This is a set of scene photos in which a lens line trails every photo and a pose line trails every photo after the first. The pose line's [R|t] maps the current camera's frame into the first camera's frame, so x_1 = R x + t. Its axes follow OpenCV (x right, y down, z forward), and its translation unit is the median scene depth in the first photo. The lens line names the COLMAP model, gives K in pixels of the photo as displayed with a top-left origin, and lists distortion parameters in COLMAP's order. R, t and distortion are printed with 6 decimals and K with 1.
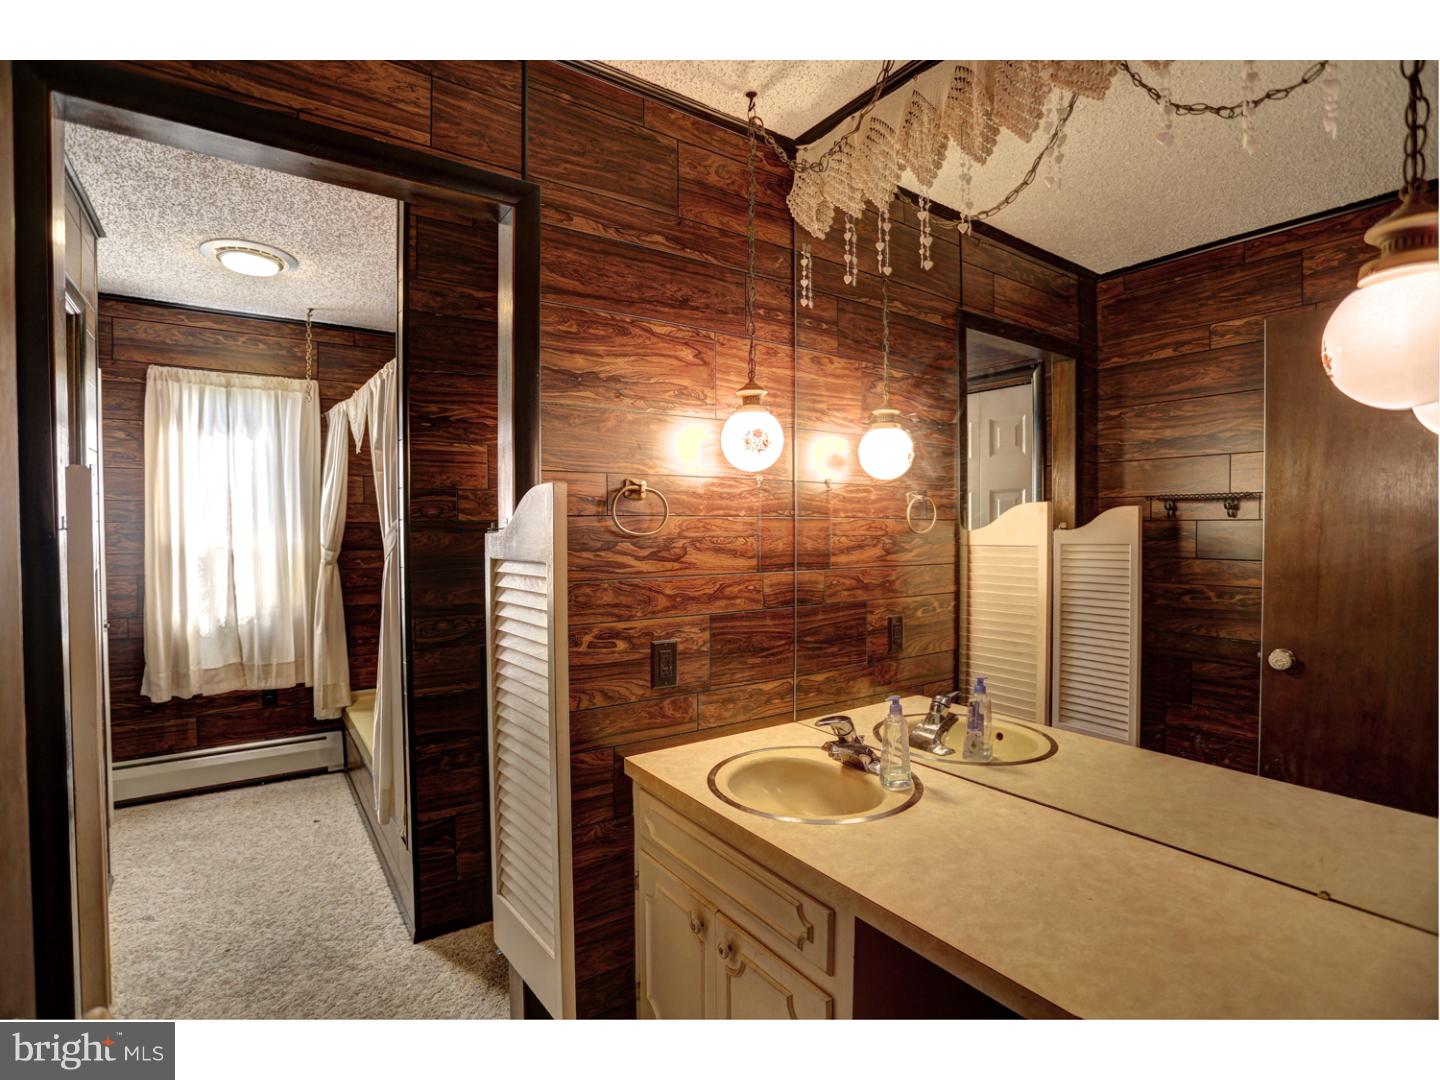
lens RADIAL K [[707.5, 0, 716.4], [0, 707.5, 546.6], [0, 0, 1]] dist [-0.067072, 0.028576]
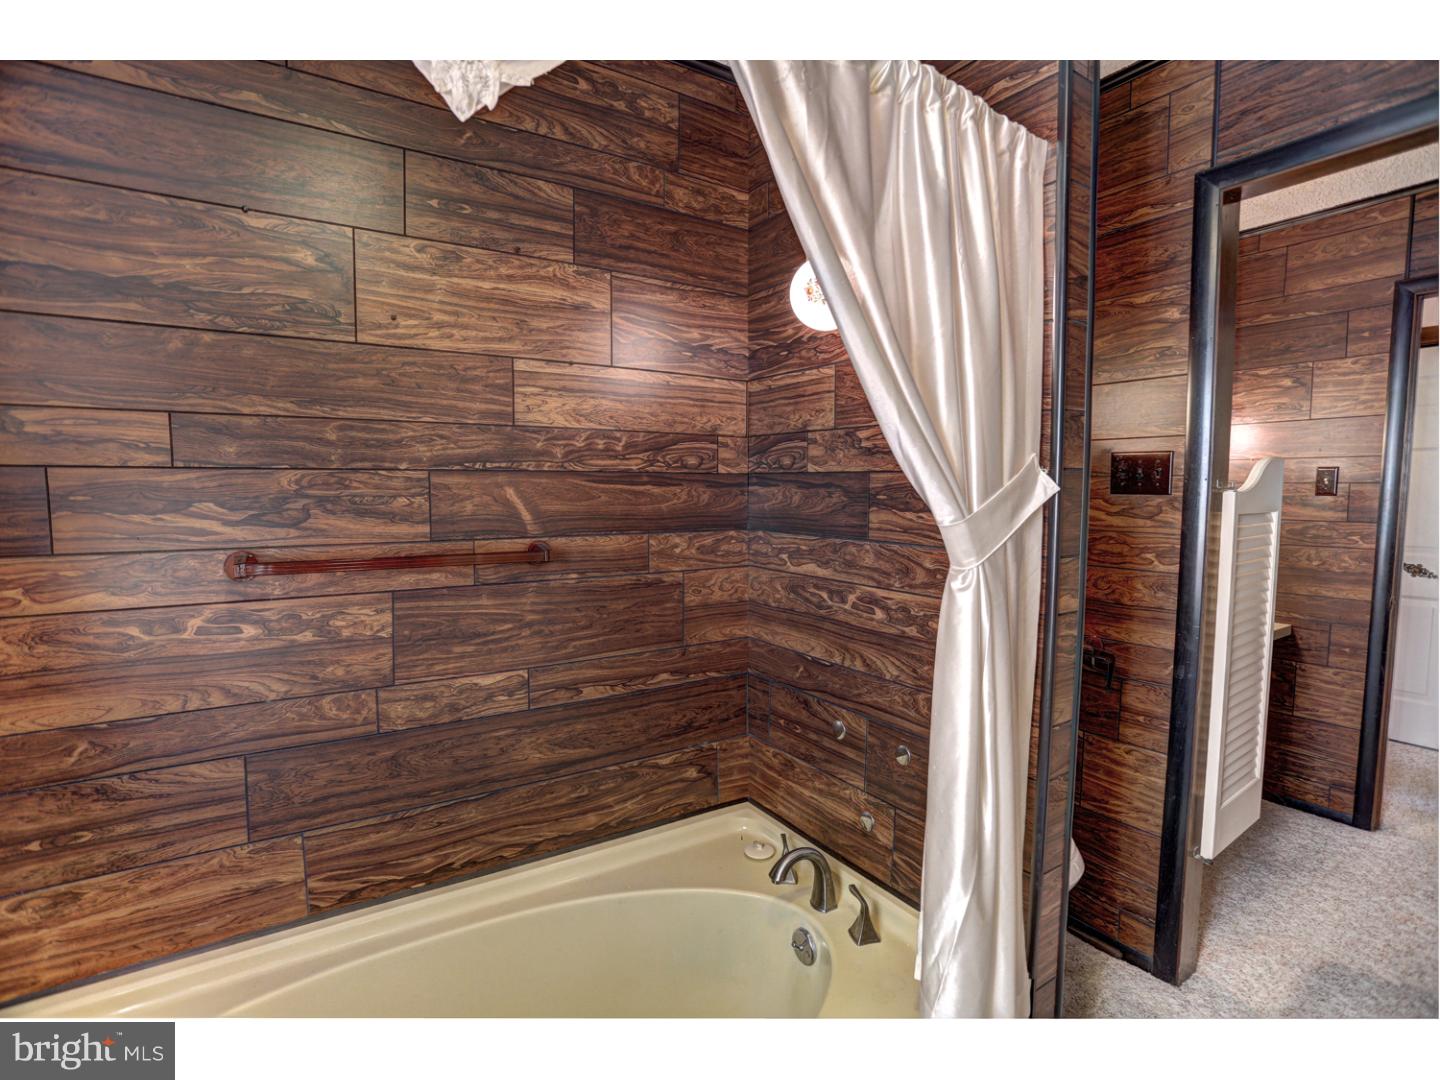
lens RADIAL K [[707.5, 0, 716.4], [0, 707.5, 546.6], [0, 0, 1]] dist [-0.067072, 0.028576]
pose [[0.999454, 0.013232, -0.030273, 0.415382], [-0.011391, 0.998121, 0.060199, -0.008630], [0.031013, -0.059822, 0.997727, 0.241424]]
